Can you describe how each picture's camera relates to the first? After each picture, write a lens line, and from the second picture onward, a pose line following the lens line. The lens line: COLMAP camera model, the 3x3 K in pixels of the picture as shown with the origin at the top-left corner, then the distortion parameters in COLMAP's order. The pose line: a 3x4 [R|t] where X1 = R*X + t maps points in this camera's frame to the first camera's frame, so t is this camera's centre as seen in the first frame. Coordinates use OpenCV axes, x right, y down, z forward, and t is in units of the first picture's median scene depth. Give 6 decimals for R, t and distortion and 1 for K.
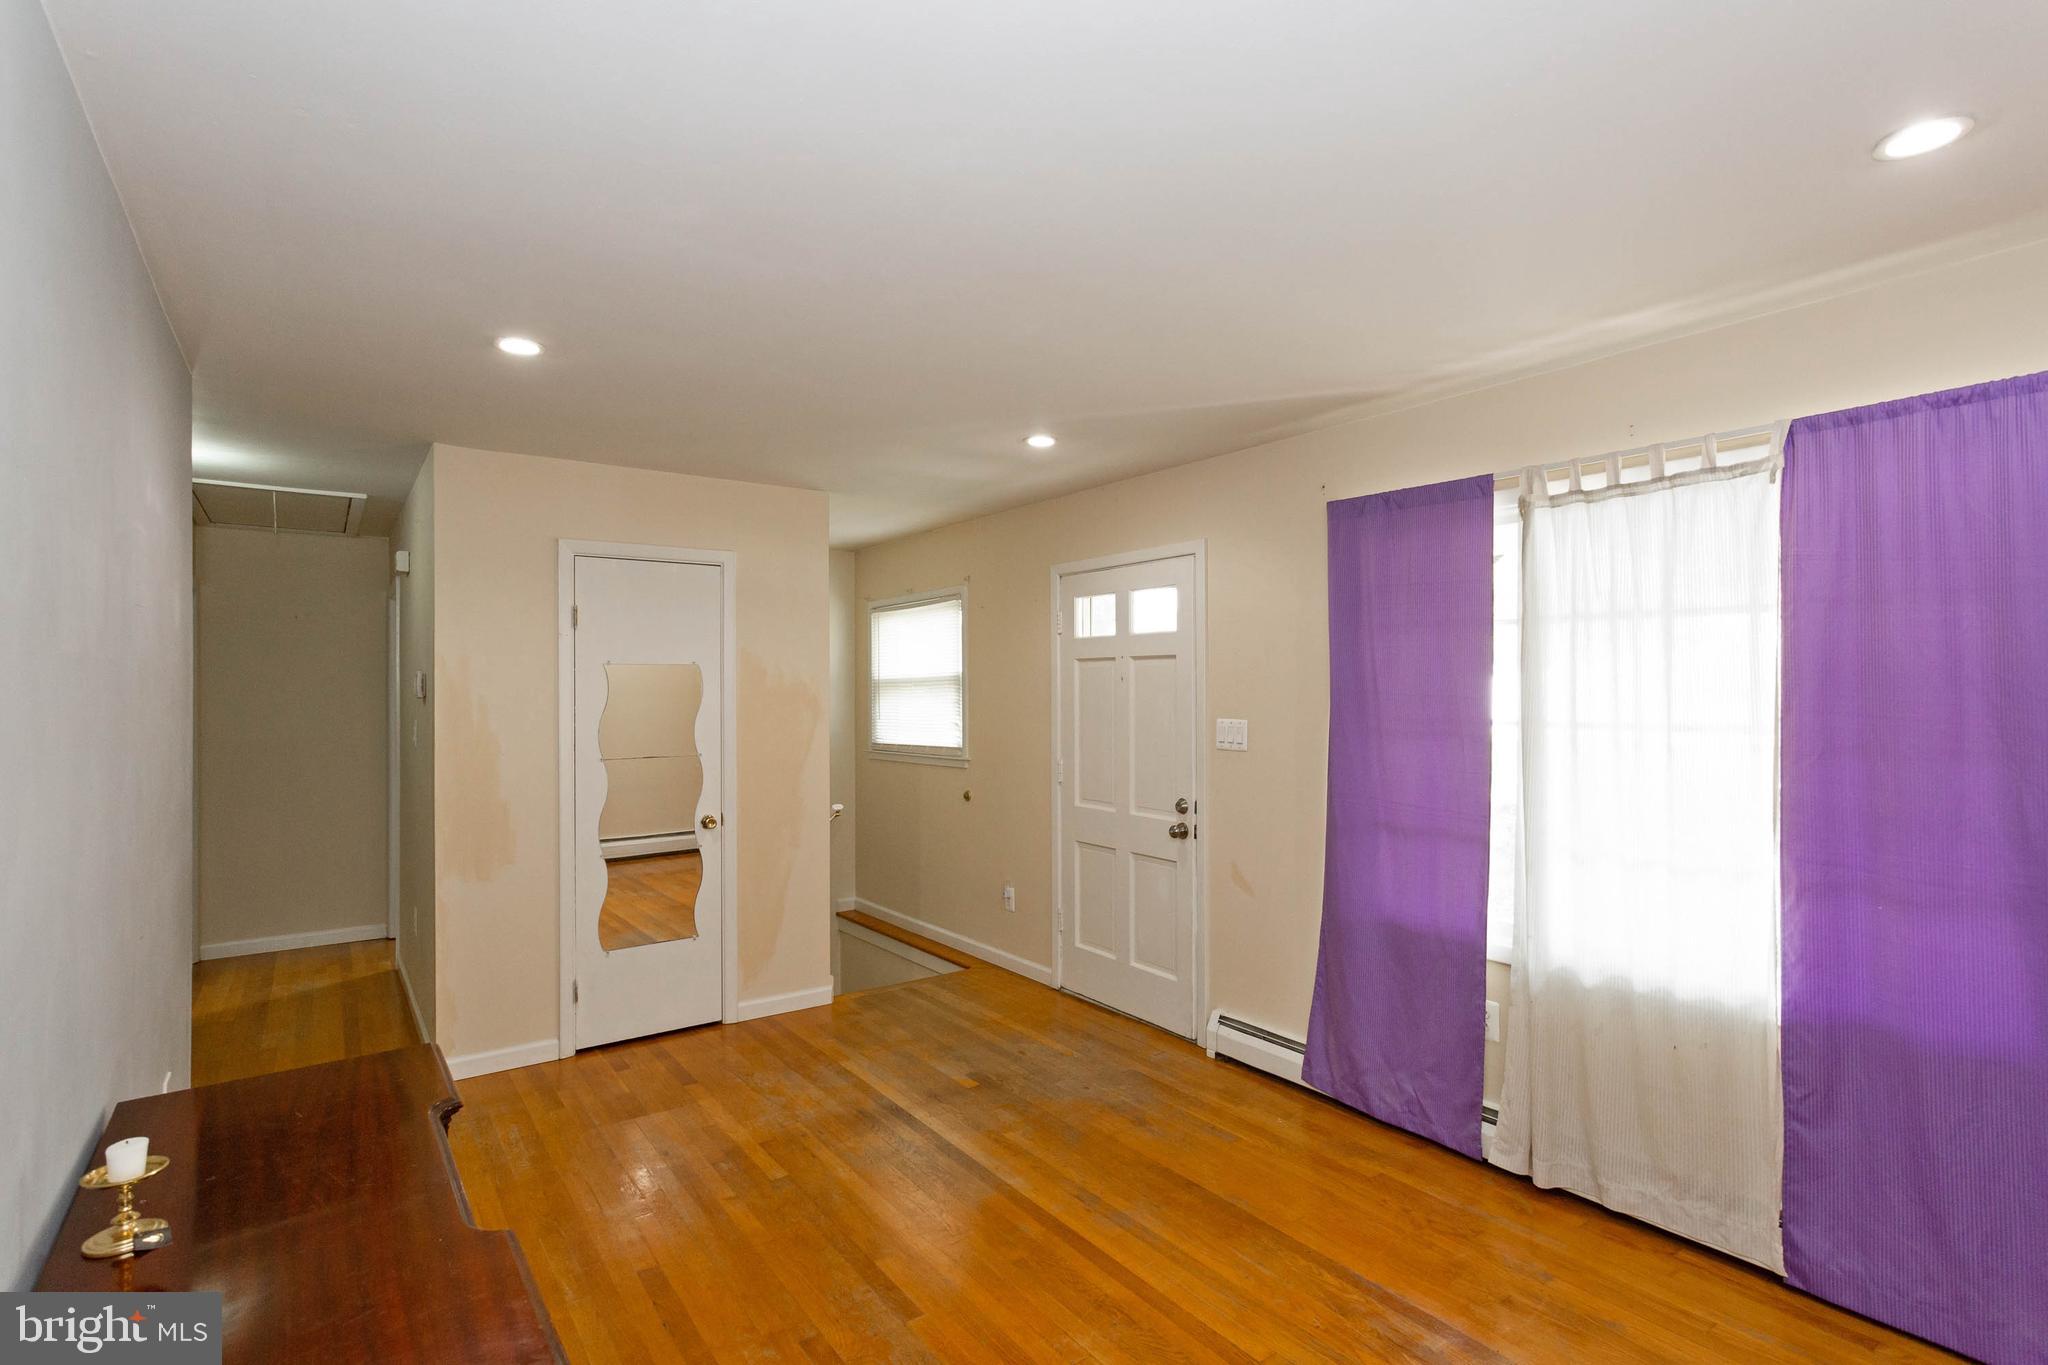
lens RADIAL K [[973.2, 0, 1005.5], [0, 973.2, 684.8], [0, 0, 1]] dist [-0.001731, 0.000488]
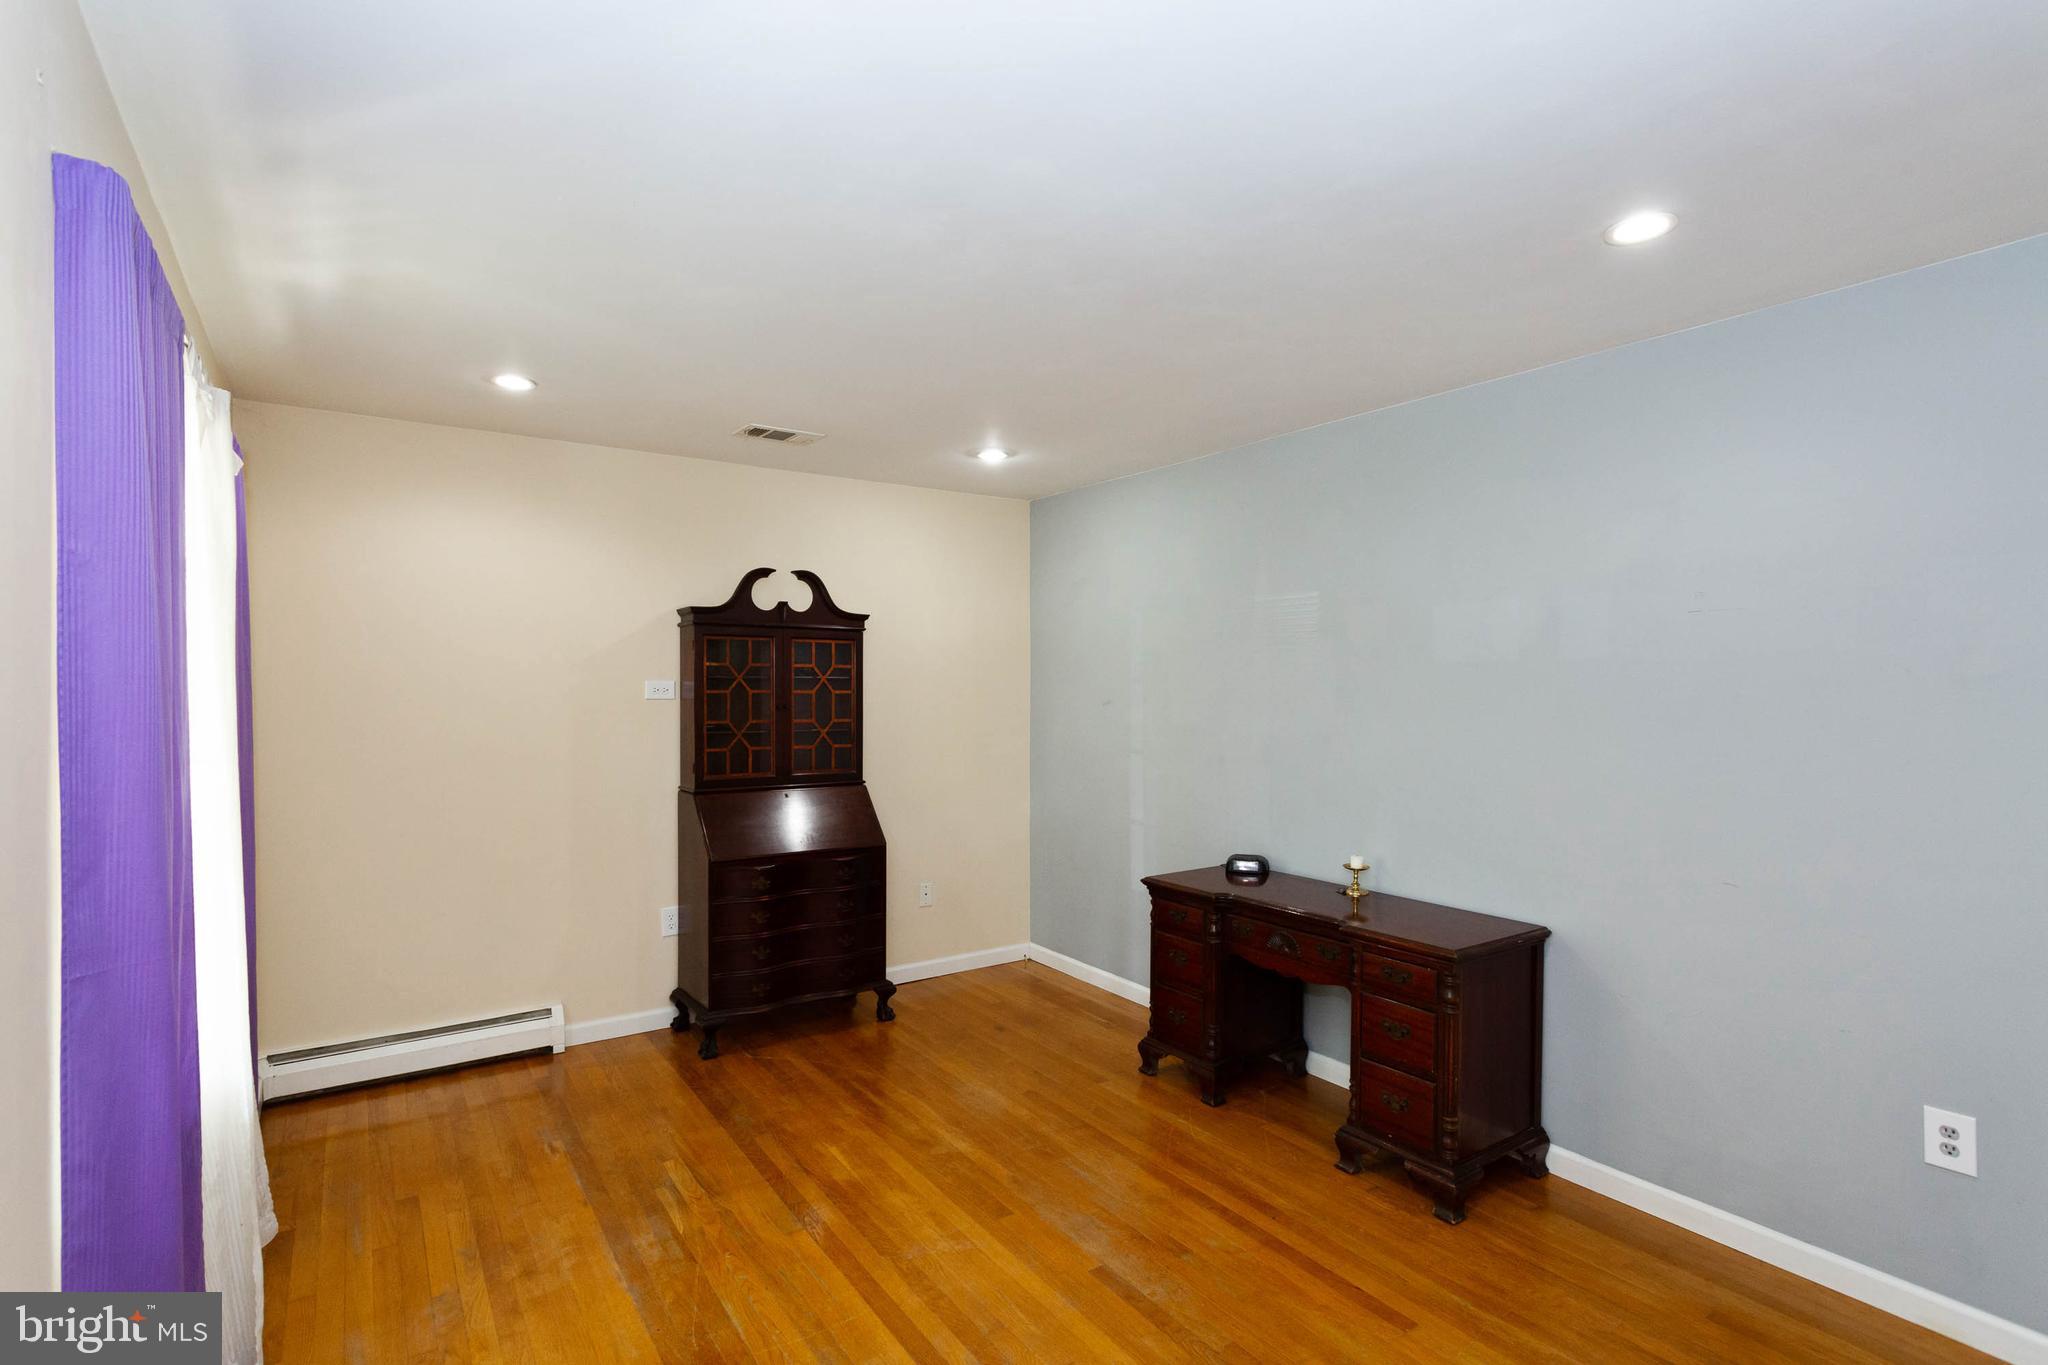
lens RADIAL K [[975.8, 0, 1003.0], [0, 975.8, 706.1], [0, 0, 1]] dist [0.001828, 0.000180]
pose [[-0.999537, 0.001417, 0.030379, -0.015701], [0.001898, 0.999873, 0.015820, 0.009441], [-0.030353, 0.015871, -0.999413, 1.213597]]
